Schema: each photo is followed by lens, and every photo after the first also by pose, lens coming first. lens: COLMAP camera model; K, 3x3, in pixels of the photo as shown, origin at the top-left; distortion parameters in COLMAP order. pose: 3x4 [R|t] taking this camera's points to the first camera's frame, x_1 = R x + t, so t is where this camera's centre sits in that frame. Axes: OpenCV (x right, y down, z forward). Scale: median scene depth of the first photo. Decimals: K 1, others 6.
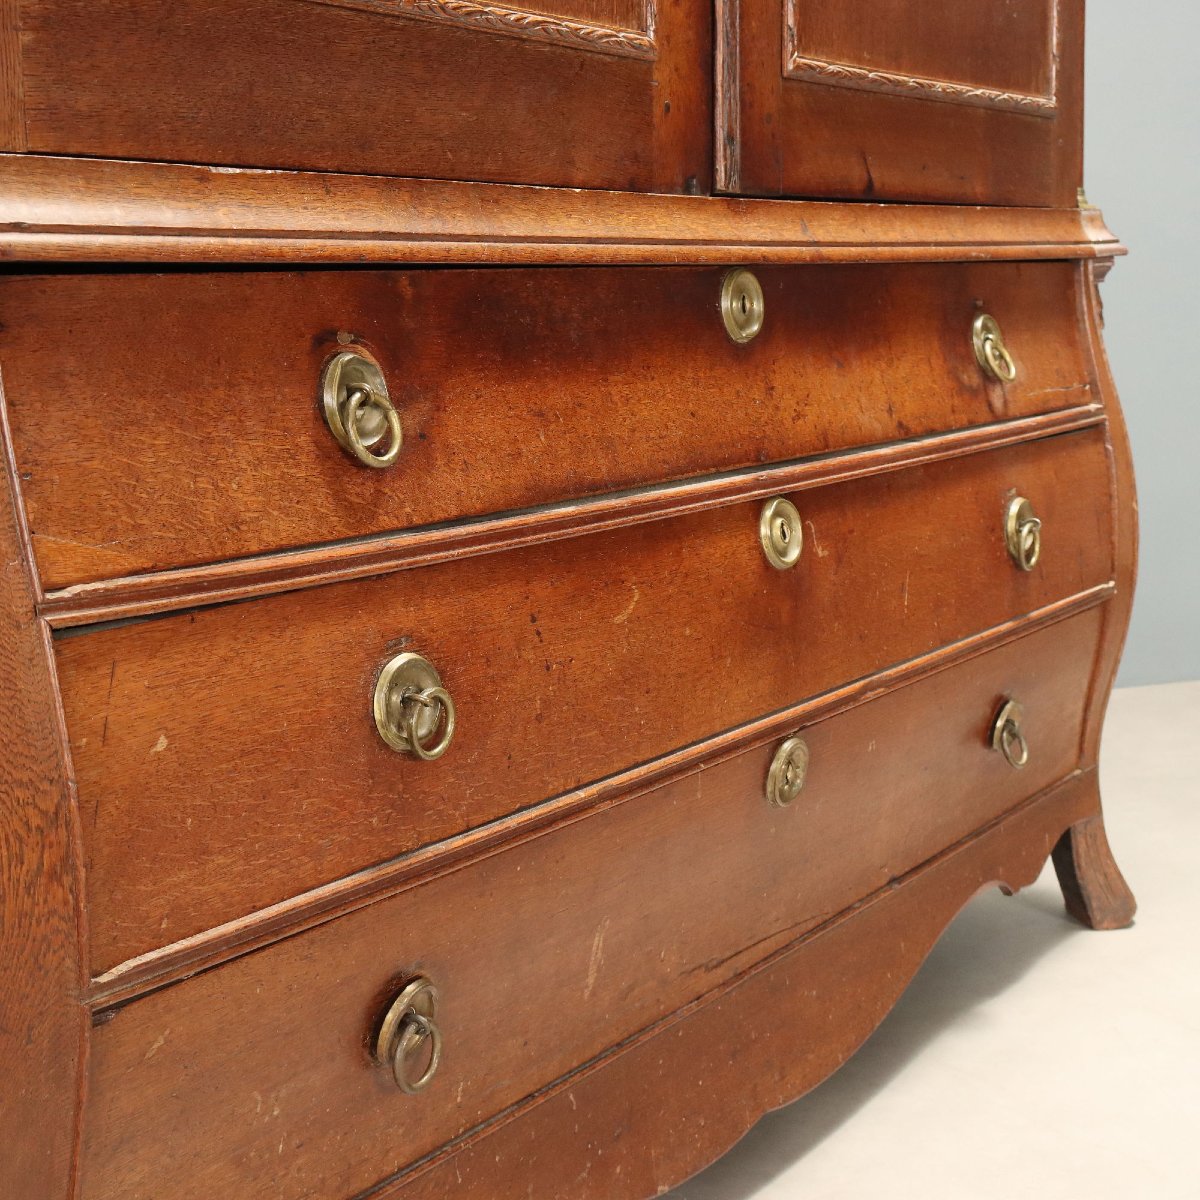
lens RADIAL K [[1914.6, 0, 603.6], [0, 1914.6, 602.8], [0, 0, 1]] dist [-0.004550, 0.000000]
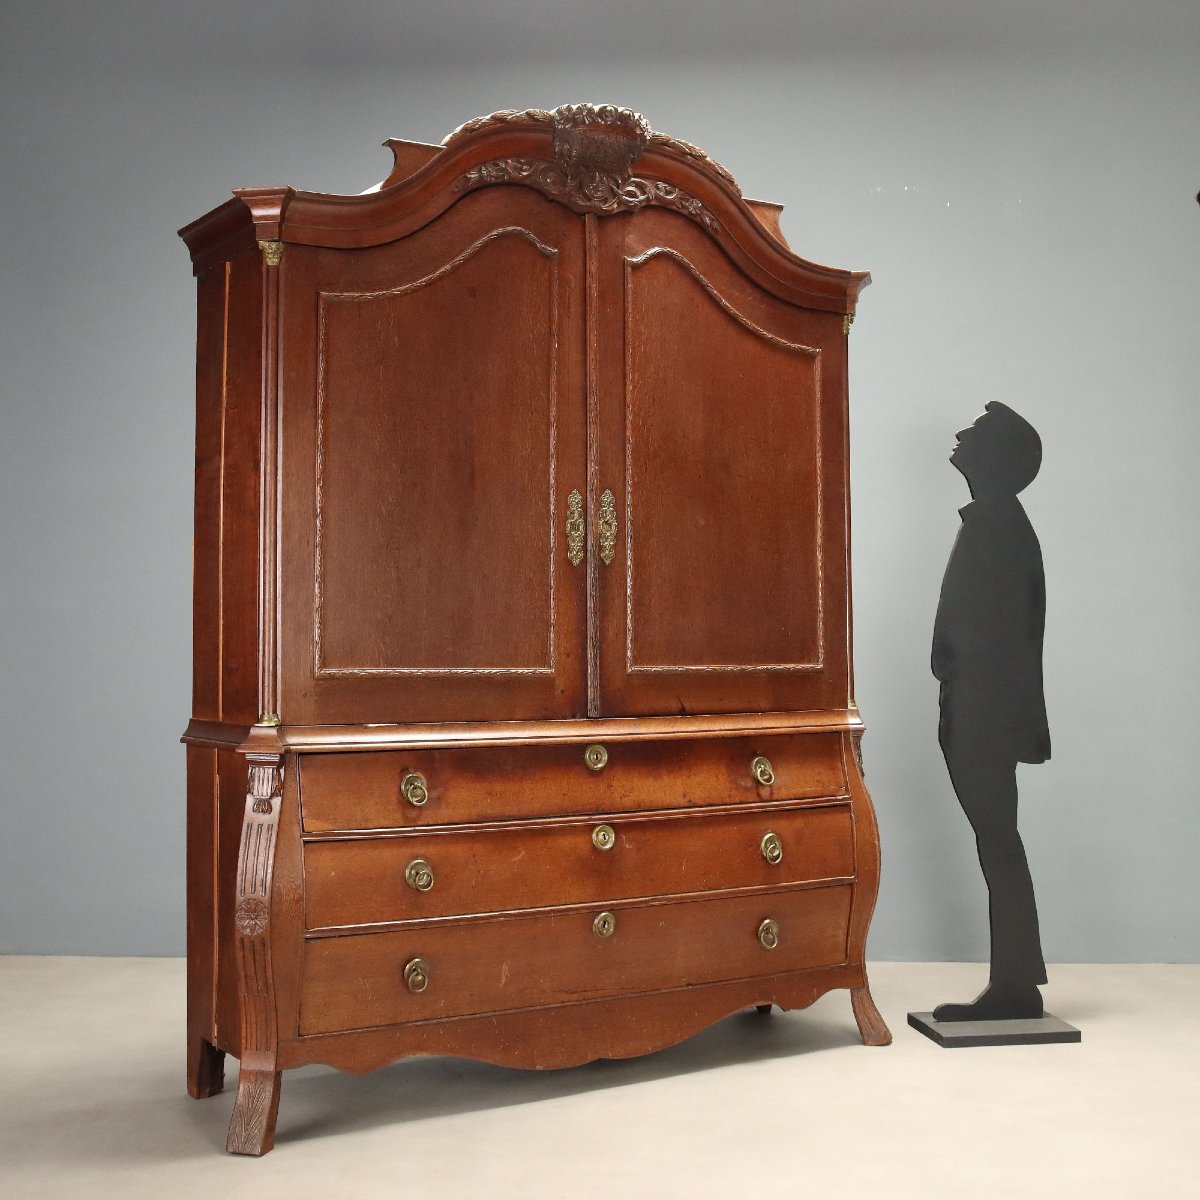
lens RADIAL K [[1725.2, 0, 600.1], [0, 1725.2, 606.5], [0, 0, 1]] dist [-0.023190, 0.000000]
pose [[0.923131, -0.005307, -0.384449, 1.259129], [-0.069426, 0.981168, -0.180249, 0.103583], [0.378165, 0.193084, 0.905378, -1.613507]]
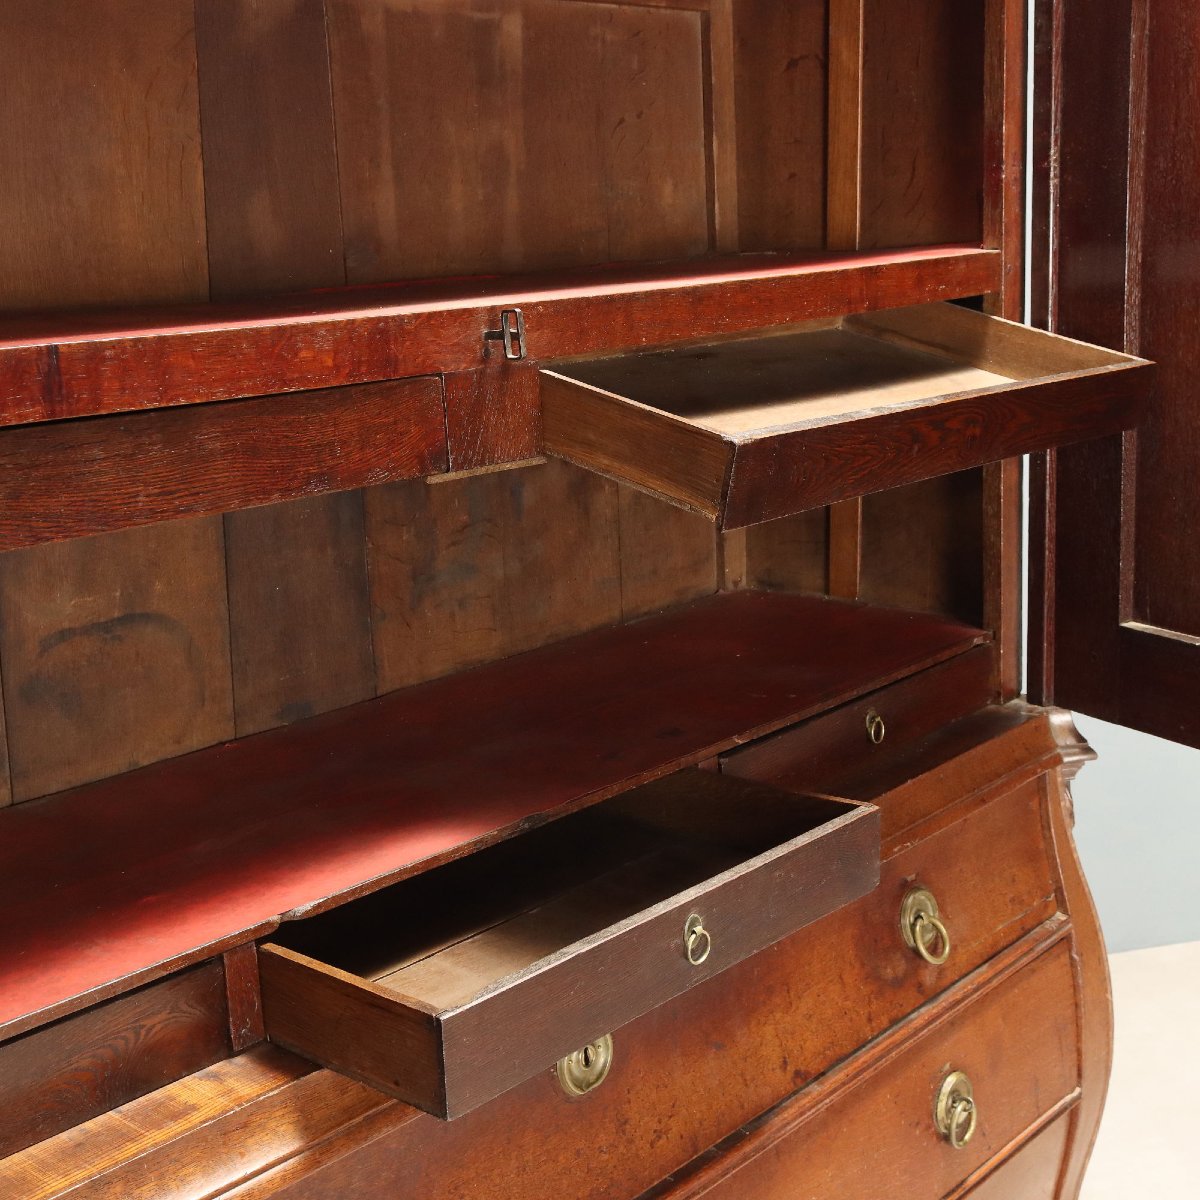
lens RADIAL K [[1725.2, 0, 597.5], [0, 1725.2, 599.8], [0, 0, 1]] dist [-0.023190, 0.000000]
pose [[0.991298, -0.000457, -0.131634, 0.227503], [0.007387, 0.998611, 0.052163, -0.507257], [0.131427, -0.052681, 0.989925, 0.185297]]
